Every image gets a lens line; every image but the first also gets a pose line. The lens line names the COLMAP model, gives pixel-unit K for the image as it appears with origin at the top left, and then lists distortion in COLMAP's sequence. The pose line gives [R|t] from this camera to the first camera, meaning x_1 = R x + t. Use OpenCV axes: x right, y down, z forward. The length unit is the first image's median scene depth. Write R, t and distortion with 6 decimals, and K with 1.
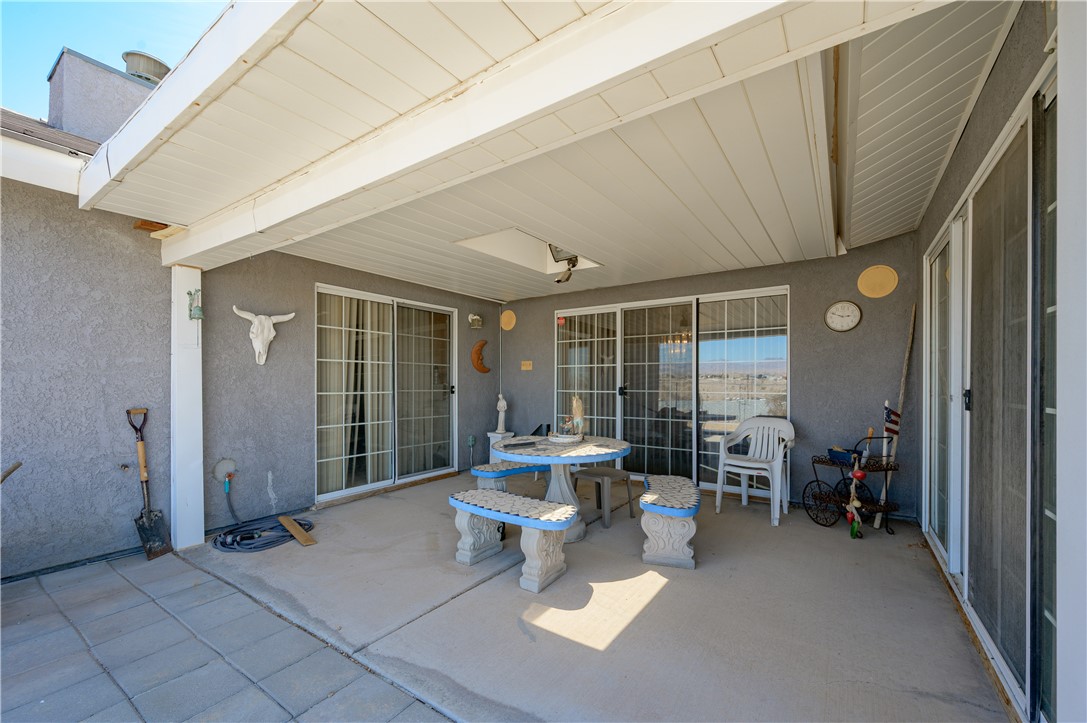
lens RADIAL K [[451.6, 0, 551.8], [0, 451.6, 381.8], [0, 0, 1]] dist [0.000699, -0.000136]
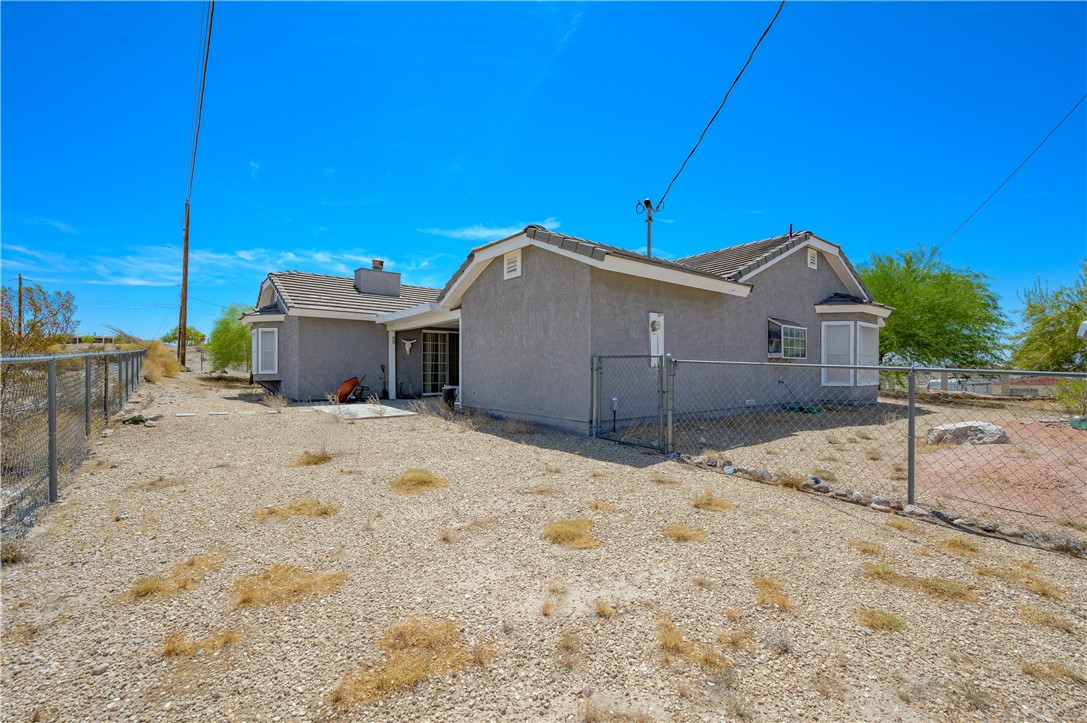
lens RADIAL K [[451.6, 0, 548.5], [0, 451.6, 365.6], [0, 0, 1]] dist [0.000699, -0.000136]
pose [[0.955732, 0.001864, -0.294232, 1.581323], [-0.003032, 0.999989, -0.003515, 0.064314], [0.294222, 0.004252, 0.955728, -2.250208]]
